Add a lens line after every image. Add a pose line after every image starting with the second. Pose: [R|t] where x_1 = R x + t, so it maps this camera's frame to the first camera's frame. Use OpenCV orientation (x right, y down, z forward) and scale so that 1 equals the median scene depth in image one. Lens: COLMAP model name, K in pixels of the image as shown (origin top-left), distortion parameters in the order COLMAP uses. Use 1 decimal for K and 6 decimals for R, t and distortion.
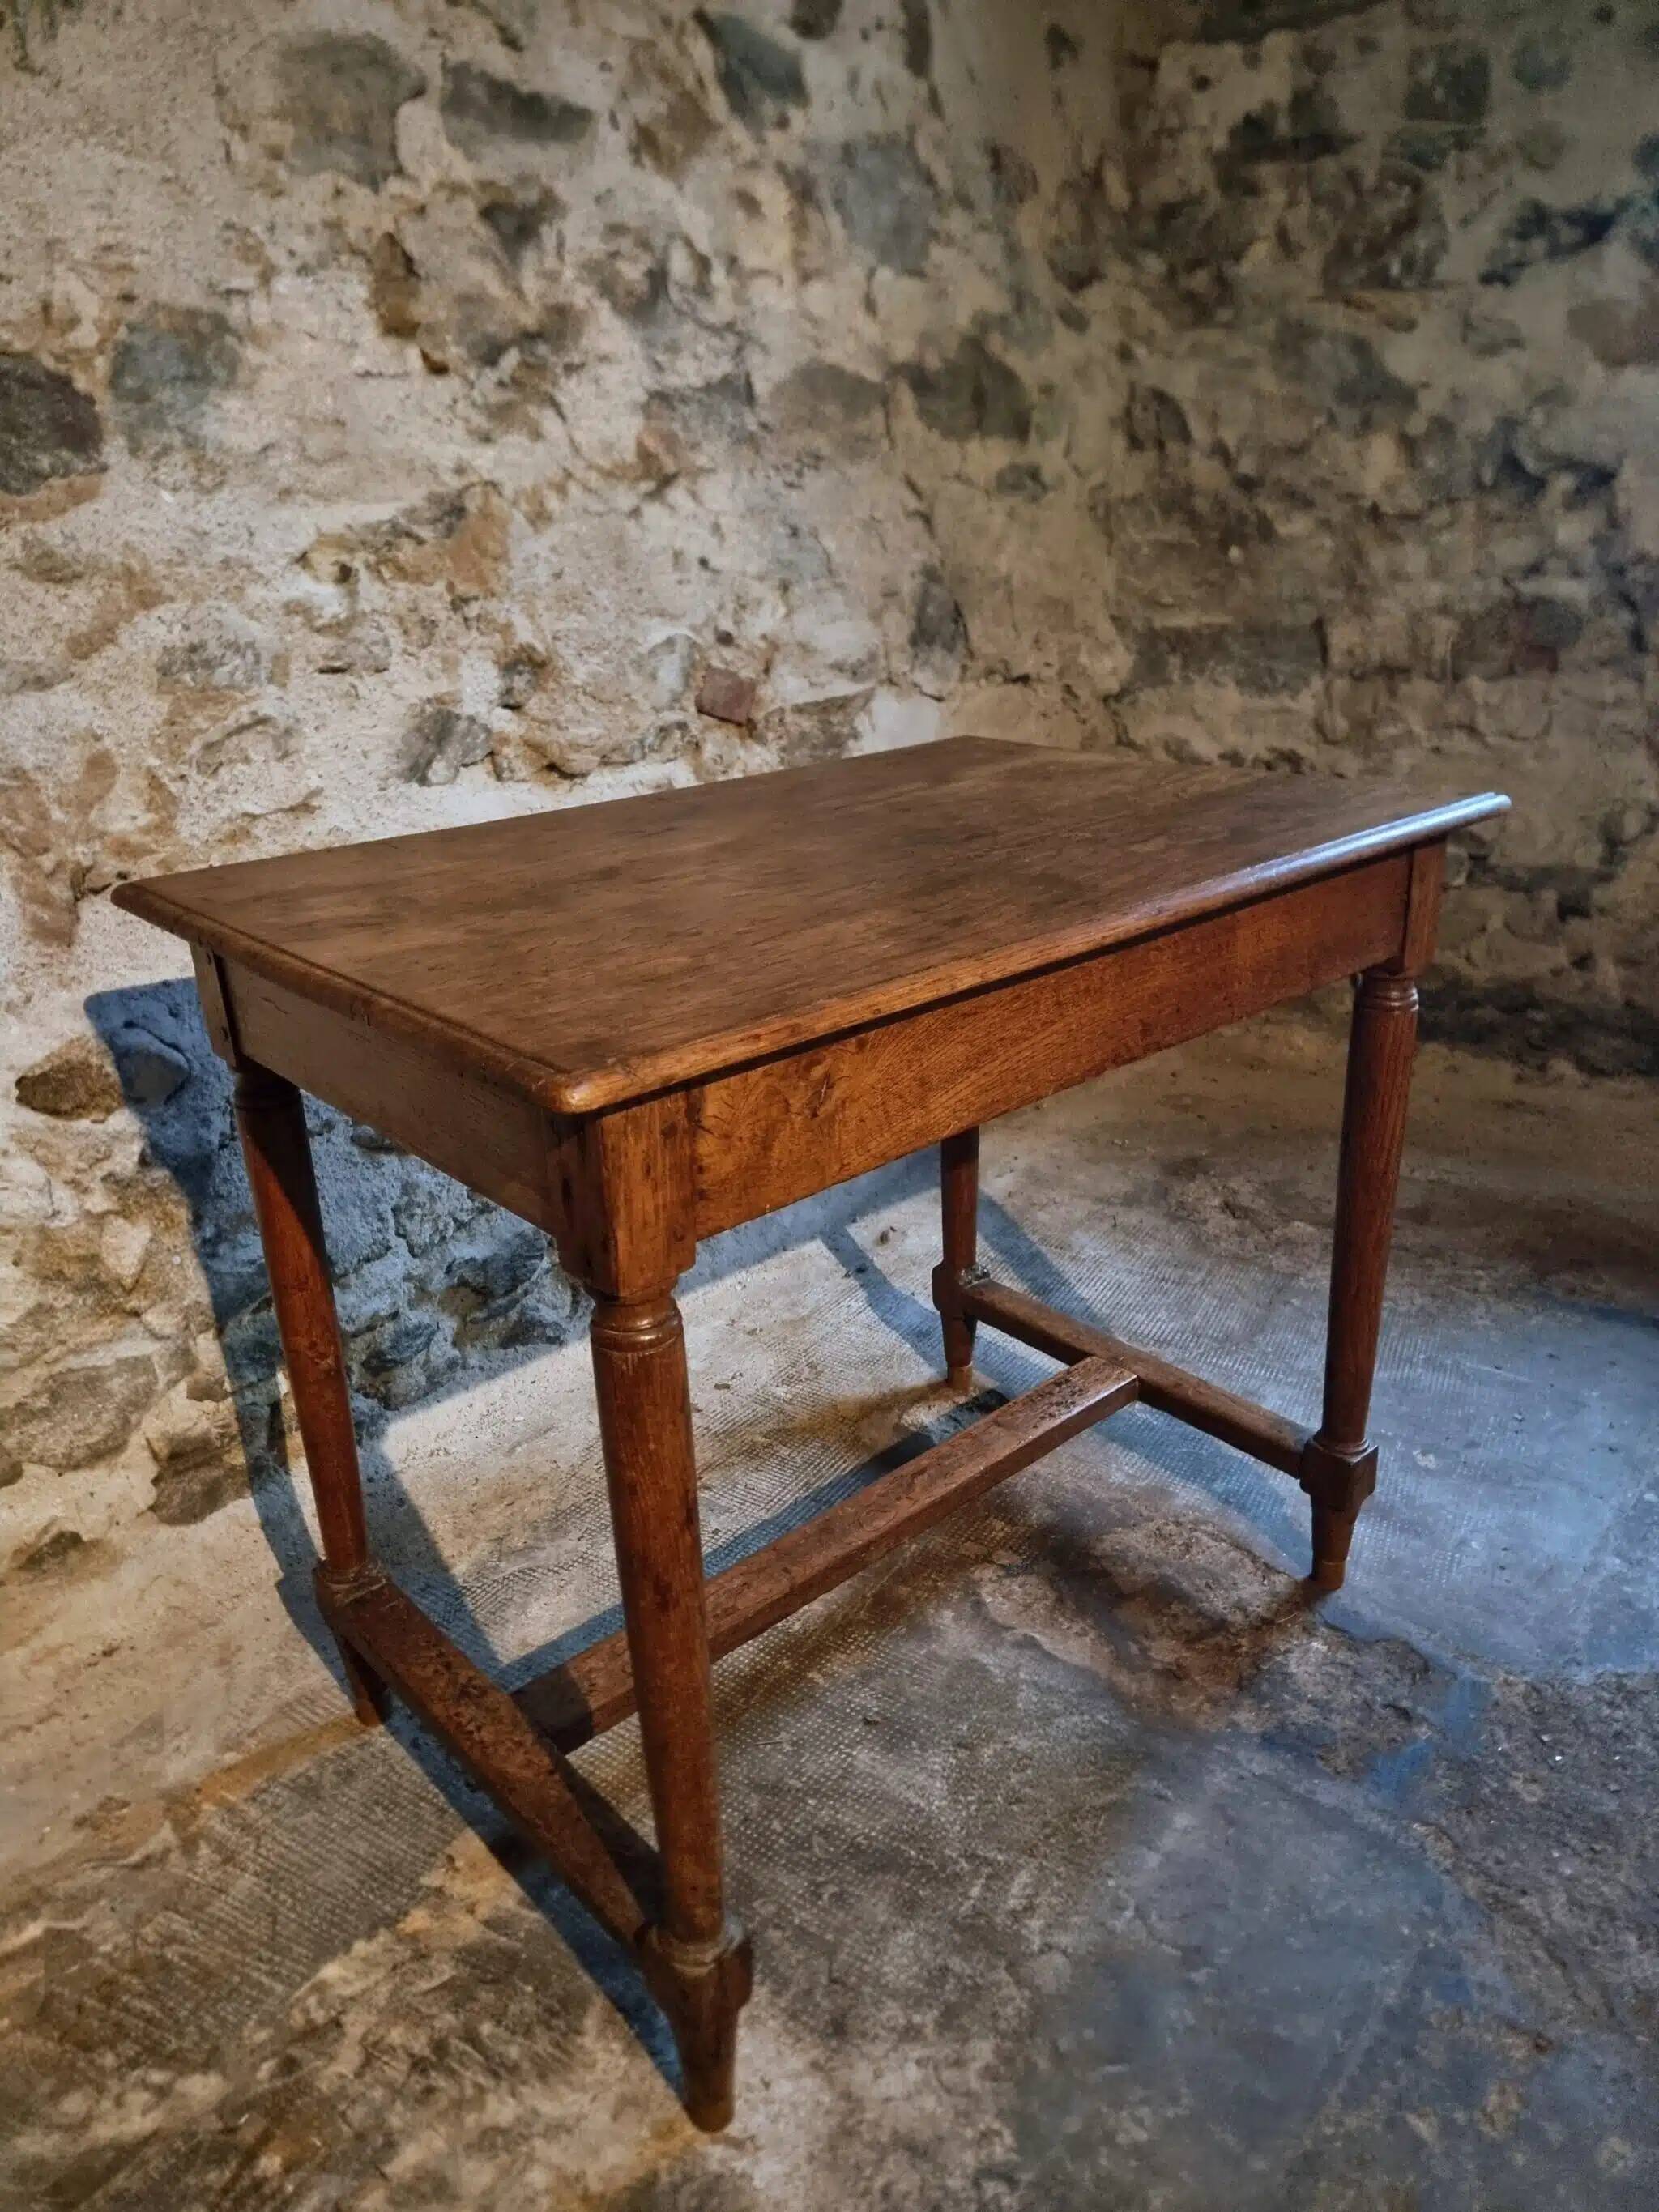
lens RADIAL K [[1544.2, 0, 833.4], [0, 1544.2, 1105.9], [0, 0, 1]] dist [0.052329, -0.047938]
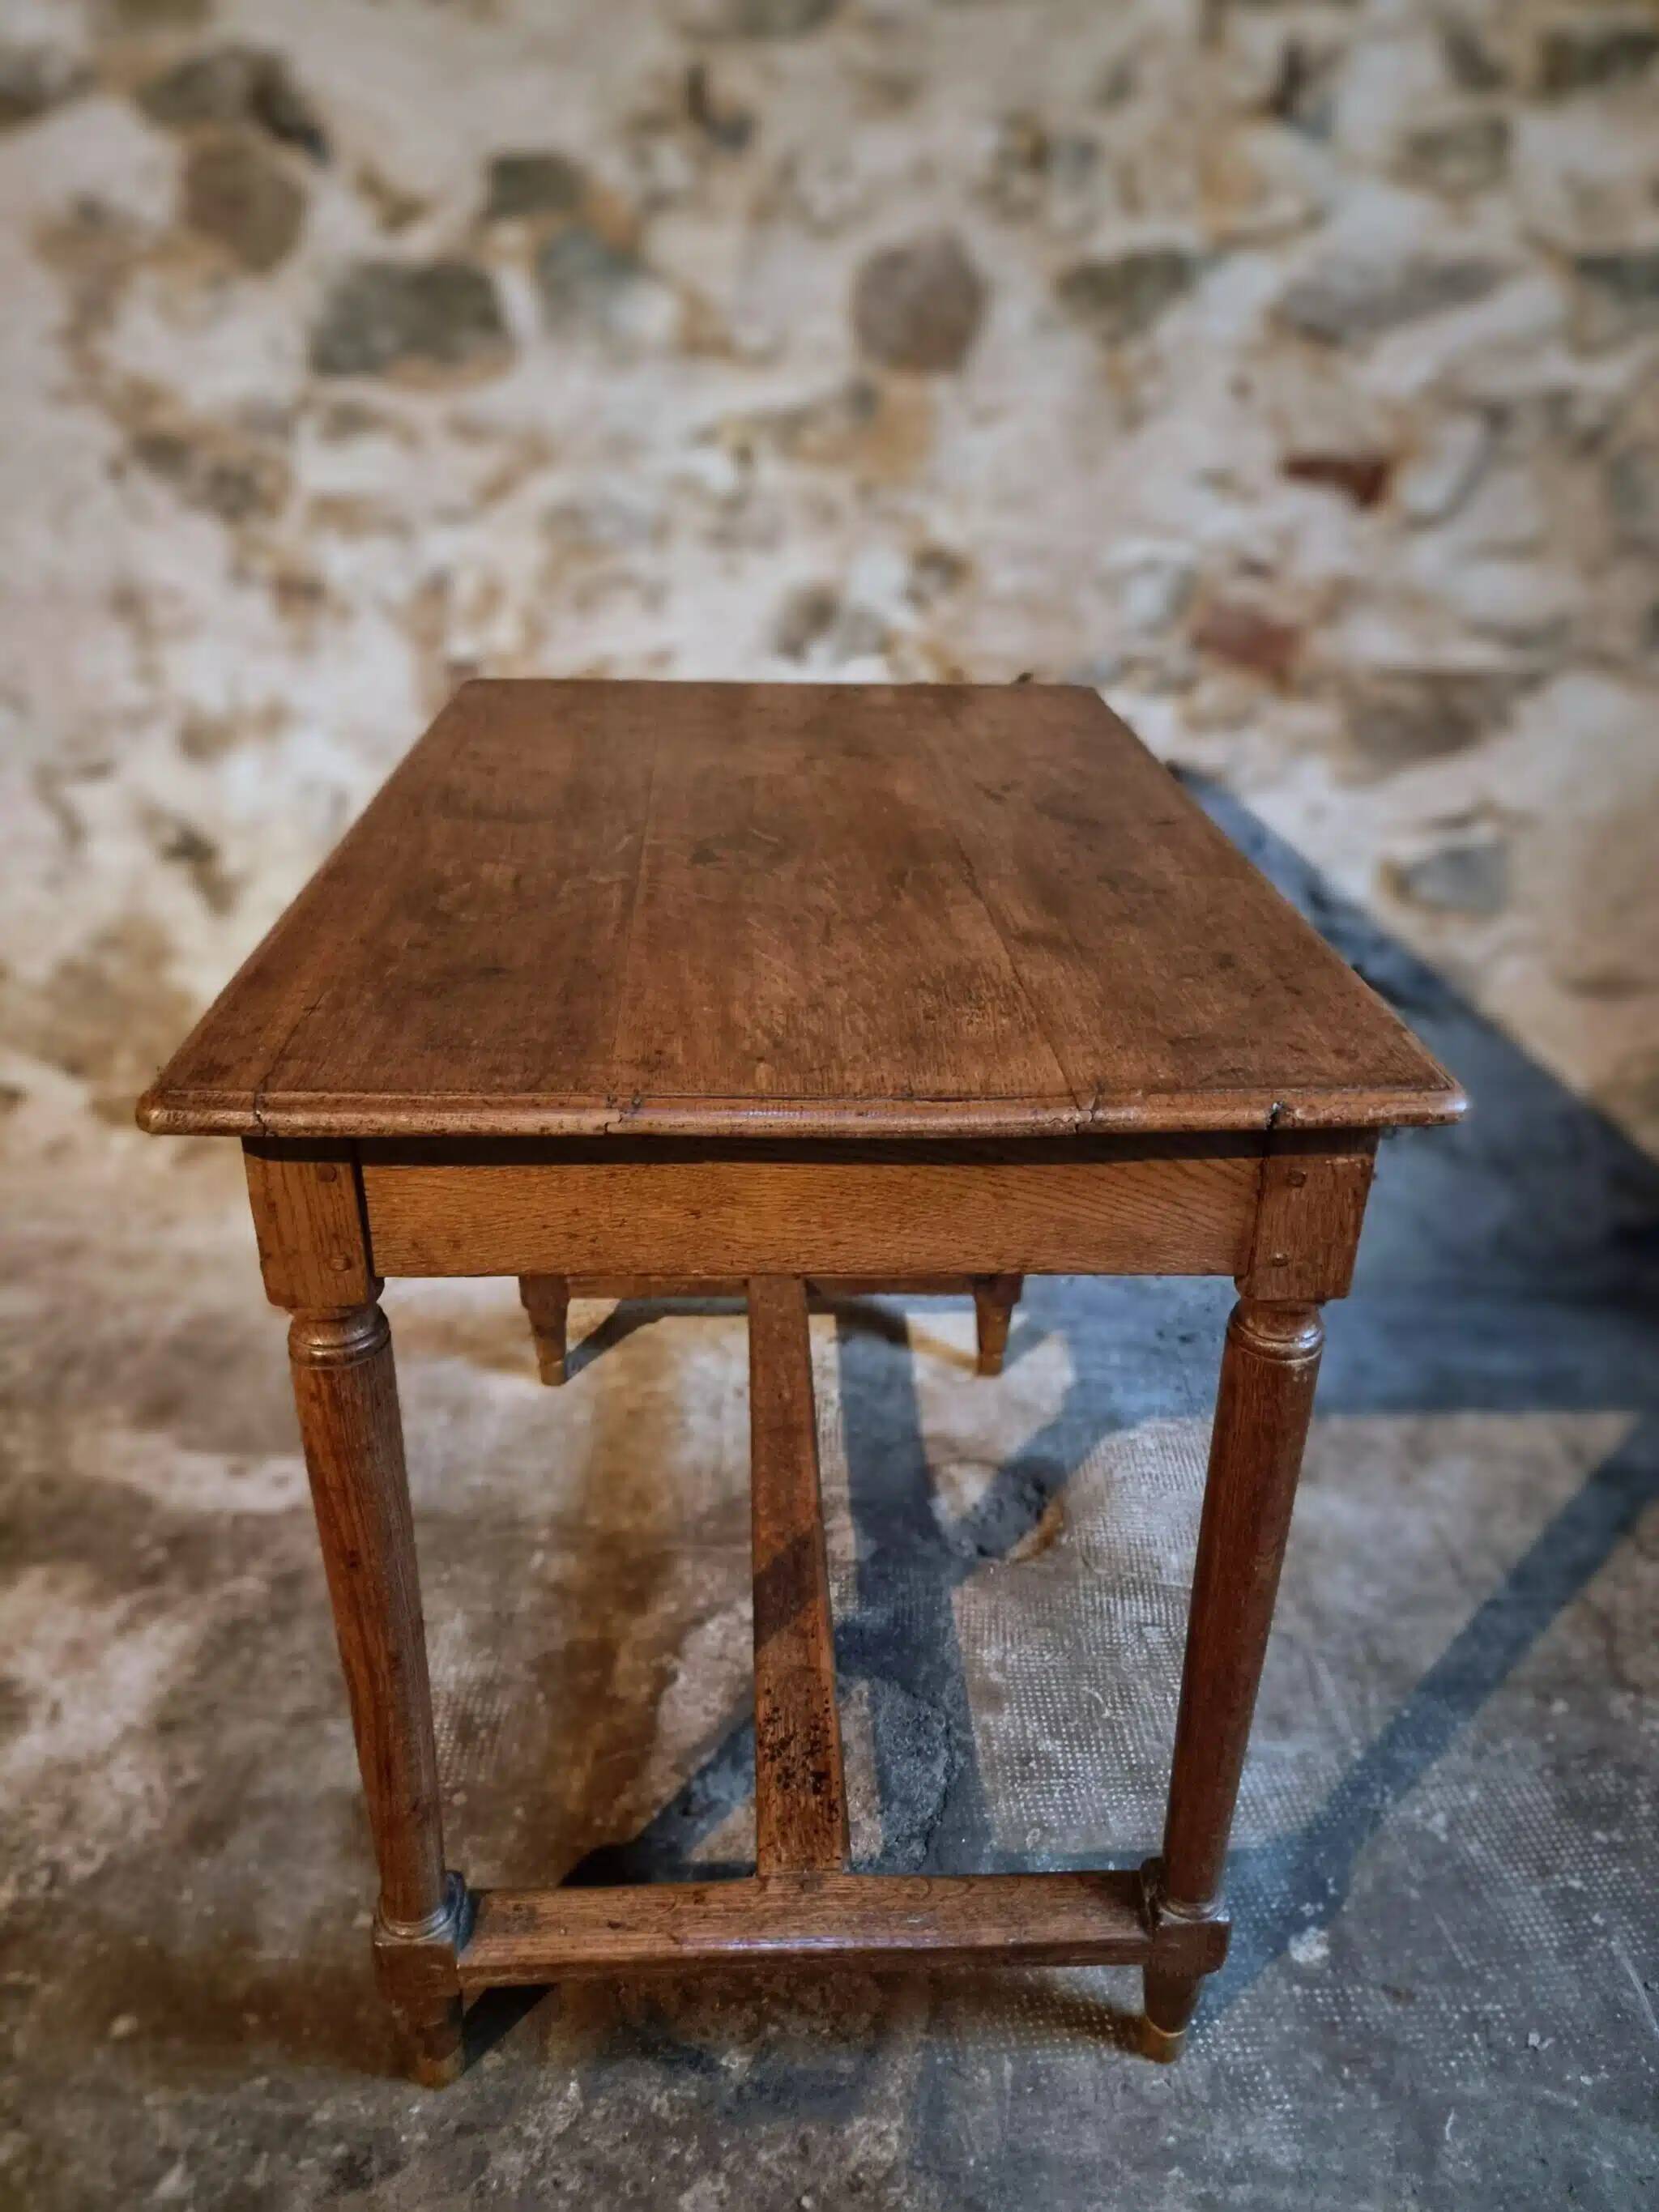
lens RADIAL K [[1577.1, 0, 829.1], [0, 1577.1, 1101.1], [0, 0, 1]] dist [0.058828, -0.058708]
pose [[0.532869, 0.400918, -0.745195, 0.711759], [-0.332422, 0.909021, 0.251350, -0.230223], [0.778169, 0.113783, 0.617662, 0.418767]]
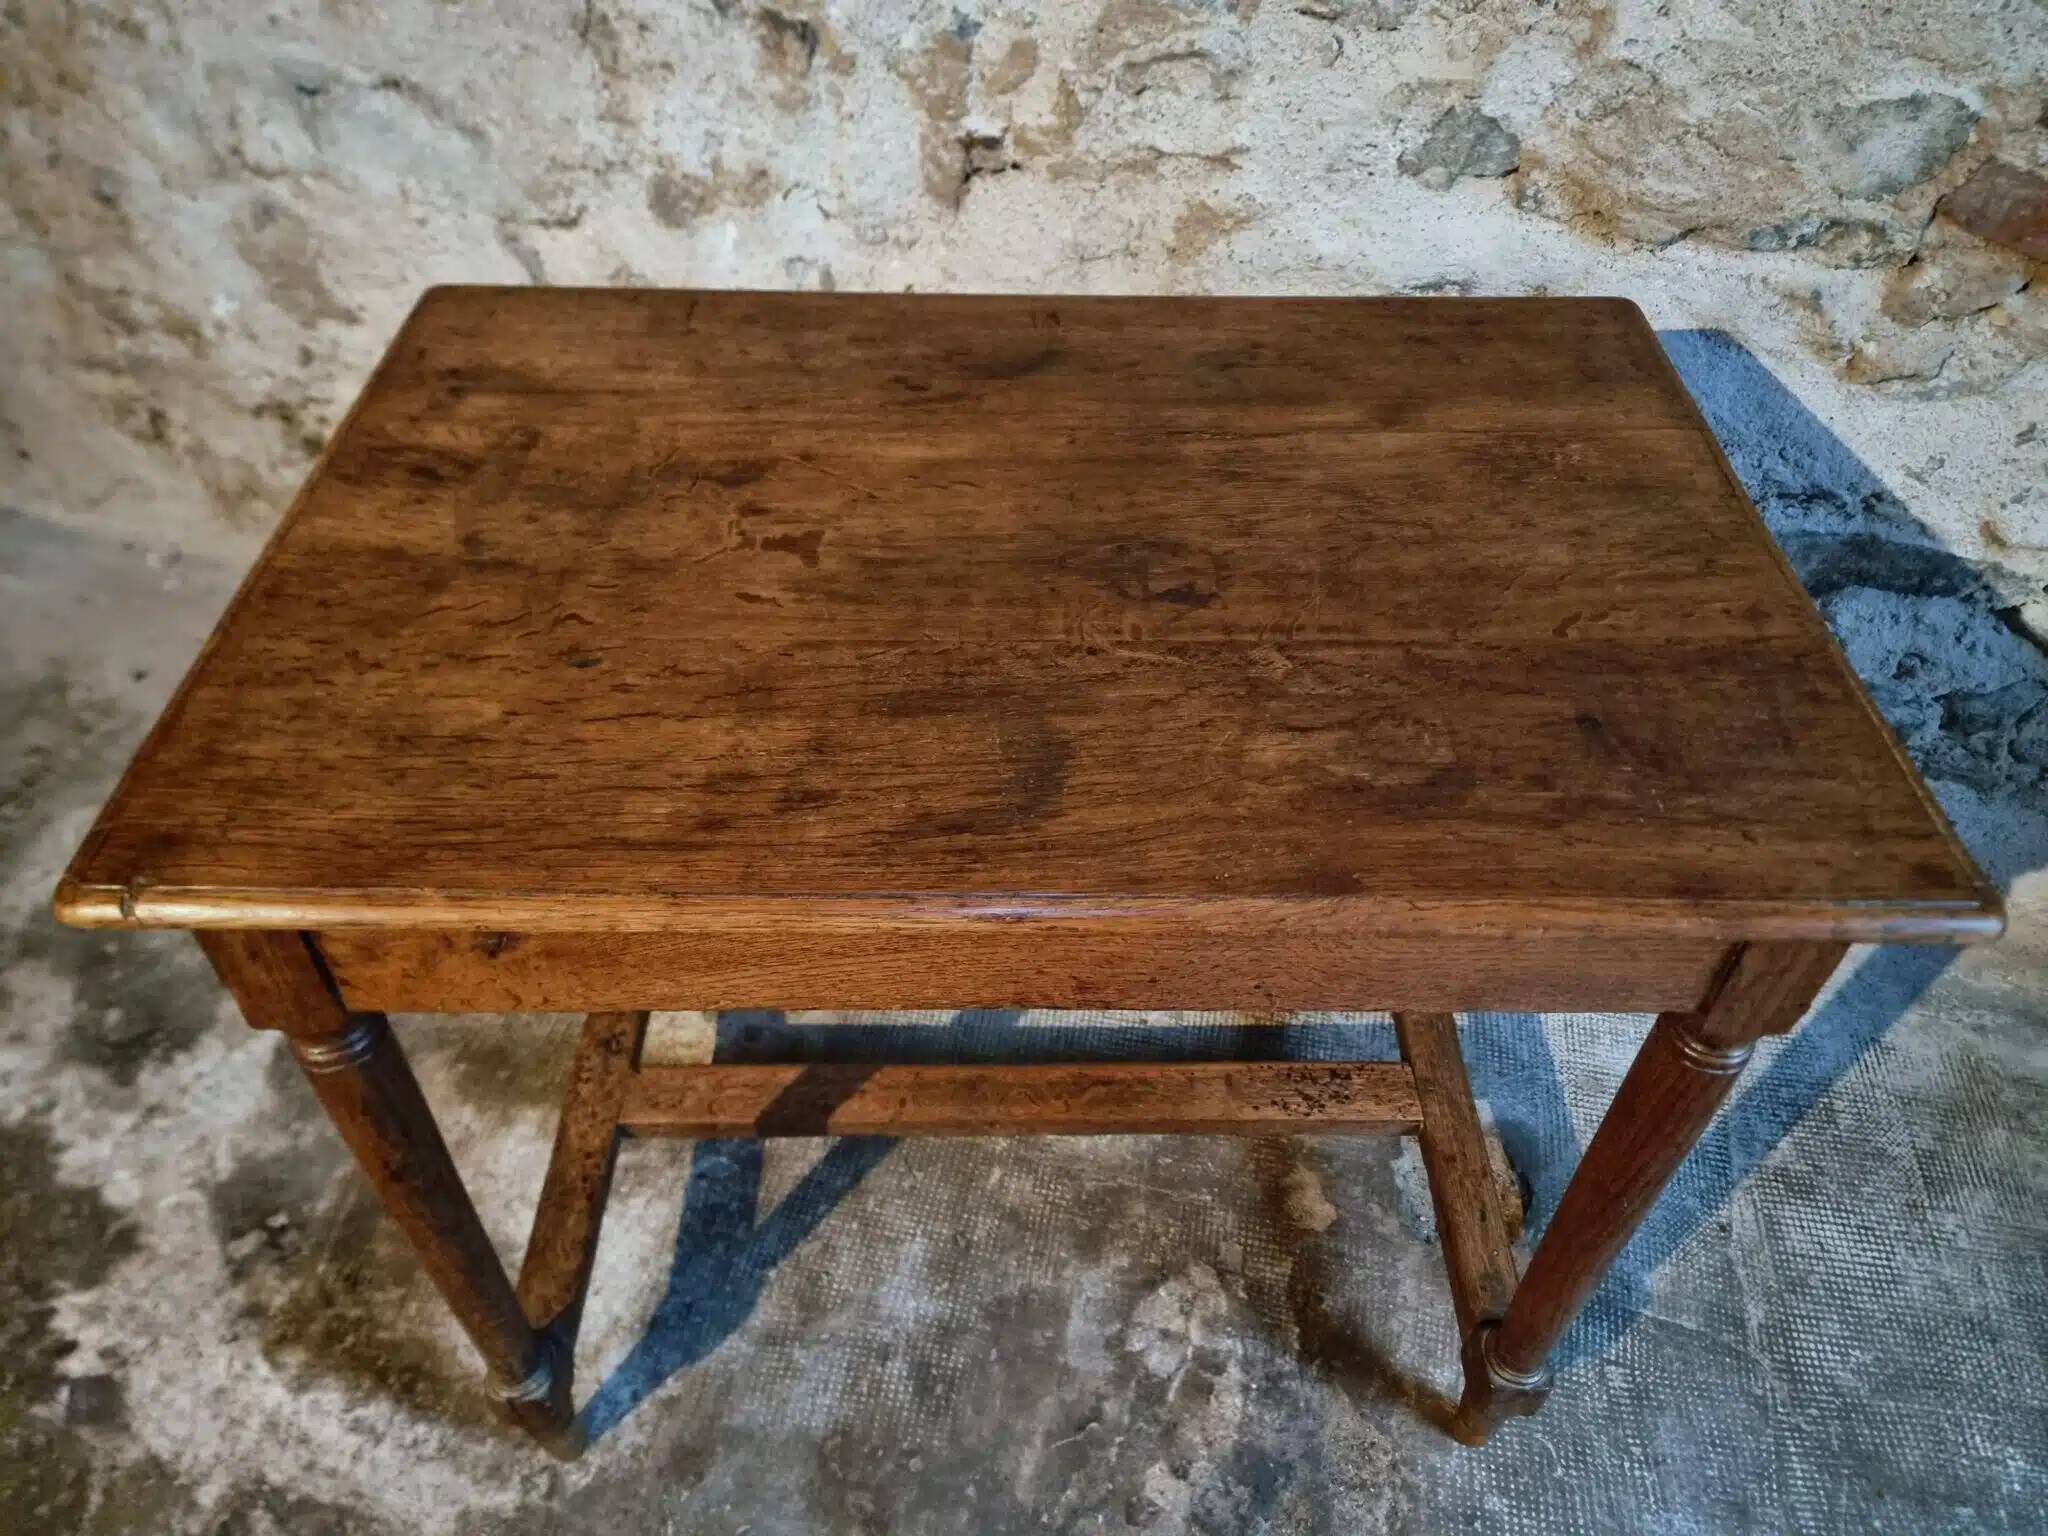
lens RADIAL K [[1442.1, 0, 1029.0], [0, 1442.1, 786.6], [0, 0, 1]] dist [0.049857, -0.038202]
pose [[0.382150, 0.690898, -0.613696, 0.390110], [-0.368315, 0.722948, 0.584543, -0.382358], [0.847529, 0.002650, 0.530742, 0.453050]]
